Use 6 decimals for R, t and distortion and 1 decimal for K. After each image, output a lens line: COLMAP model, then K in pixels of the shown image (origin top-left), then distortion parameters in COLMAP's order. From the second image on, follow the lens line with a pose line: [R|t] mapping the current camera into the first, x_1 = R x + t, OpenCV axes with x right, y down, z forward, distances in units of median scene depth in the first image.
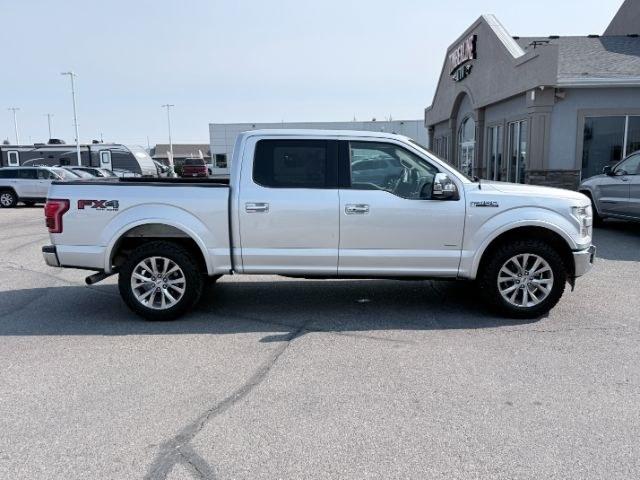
lens RADIAL K [[522.9, 0, 319.6], [0, 522.9, 235.7], [0, 0, 1]] dist [0.045954, -0.070655]
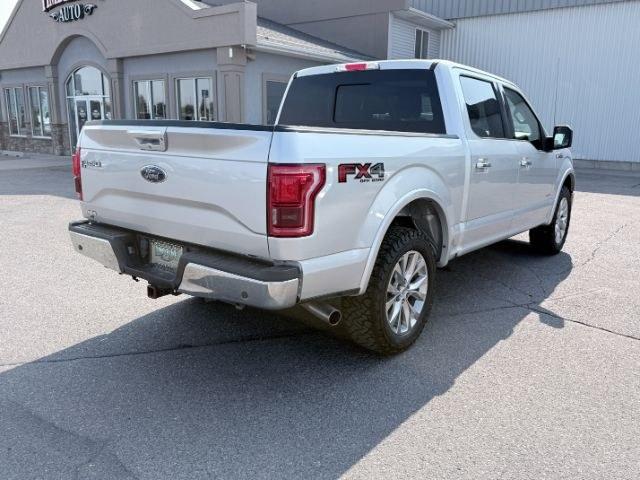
lens RADIAL K [[522.9, 0, 324.4], [0, 522.9, 240.3], [0, 0, 1]] dist [0.045954, -0.070655]
pose [[0.610423, -0.146819, 0.778350, -0.868324], [0.086228, 0.989148, 0.118957, -0.057134], [-0.787368, -0.005498, 0.616458, 0.708323]]
